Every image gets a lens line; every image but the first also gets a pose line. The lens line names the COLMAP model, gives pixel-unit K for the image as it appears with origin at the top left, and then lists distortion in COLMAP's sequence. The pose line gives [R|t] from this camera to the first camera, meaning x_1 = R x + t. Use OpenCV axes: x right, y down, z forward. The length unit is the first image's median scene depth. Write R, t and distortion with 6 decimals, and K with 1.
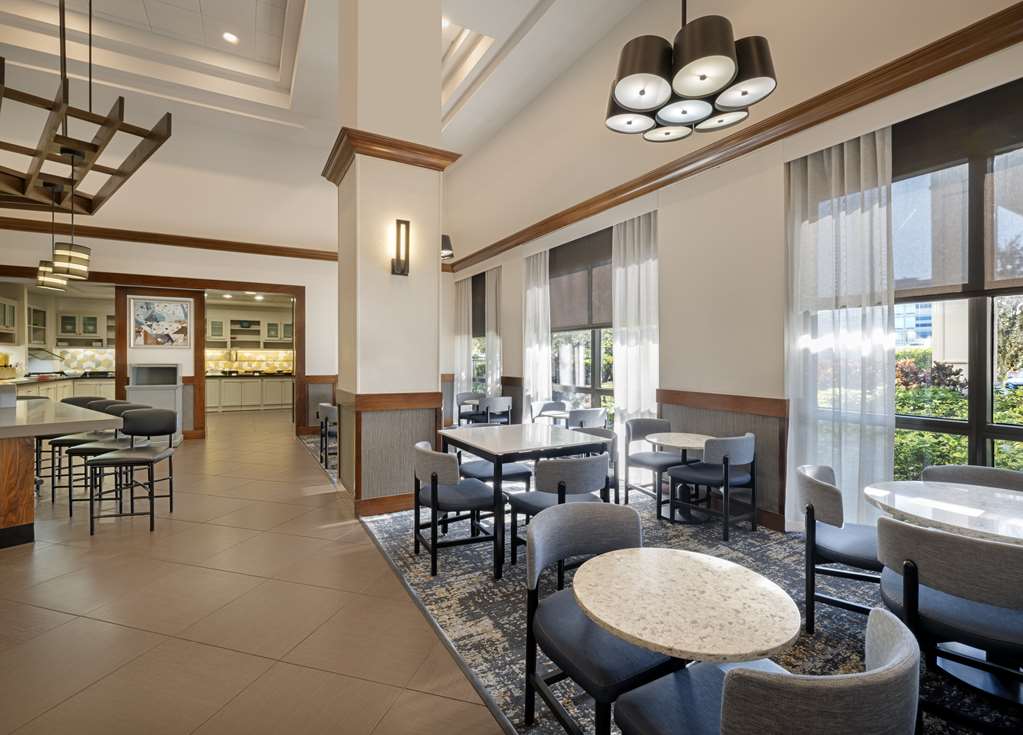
lens RADIAL K [[473.7, 0, 515.7], [0, 473.7, 366.7], [0, 0, 1]] dist [0.005786, 0.000241]
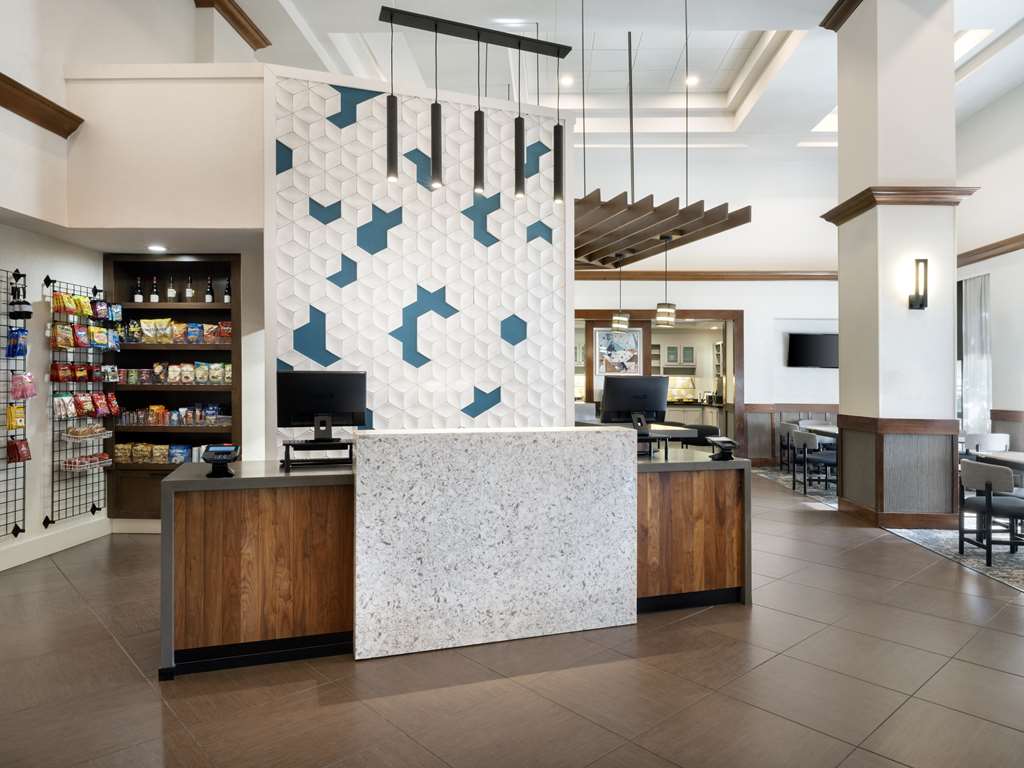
lens RADIAL K [[724.5, 0, 513.1], [0, 724.5, 376.4], [0, 0, 1]] dist [-0.015093, -0.003189]
pose [[0.875407, 0.000911, -0.483386, -0.160308], [-0.015759, 0.999520, -0.026656, 0.010472], [0.483130, 0.030952, 0.875001, -0.541210]]
